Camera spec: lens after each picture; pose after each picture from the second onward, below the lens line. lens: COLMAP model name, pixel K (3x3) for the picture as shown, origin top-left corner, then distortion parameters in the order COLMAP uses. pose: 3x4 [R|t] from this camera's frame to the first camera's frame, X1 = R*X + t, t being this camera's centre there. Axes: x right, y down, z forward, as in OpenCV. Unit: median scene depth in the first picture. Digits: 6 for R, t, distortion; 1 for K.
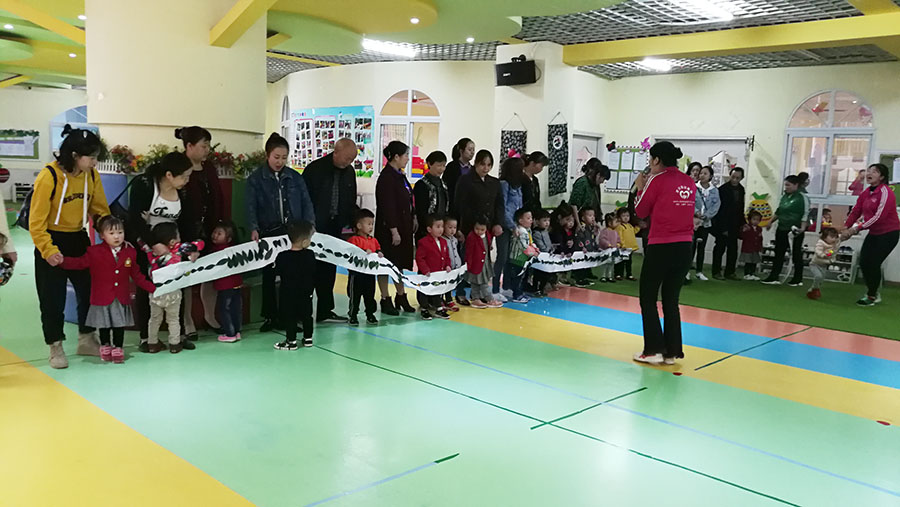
lens RADIAL K [[726.7, 0, 451.7], [0, 726.7, 253.8], [0, 0, 1]] dist [-0.011310, -0.004763]
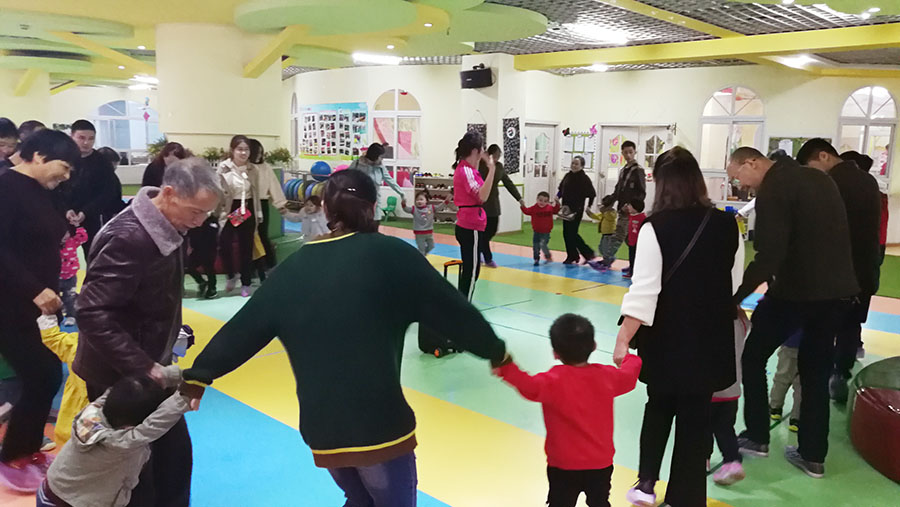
lens RADIAL K [[726.7, 0, 448.0], [0, 726.7, 254.2], [0, 0, 1]] dist [-0.011310, -0.004763]
pose [[0.999711, -0.016655, -0.017362, 0.047210], [0.017206, 0.999337, 0.032101, 0.012913], [0.016815, -0.032390, 0.999334, -0.230562]]
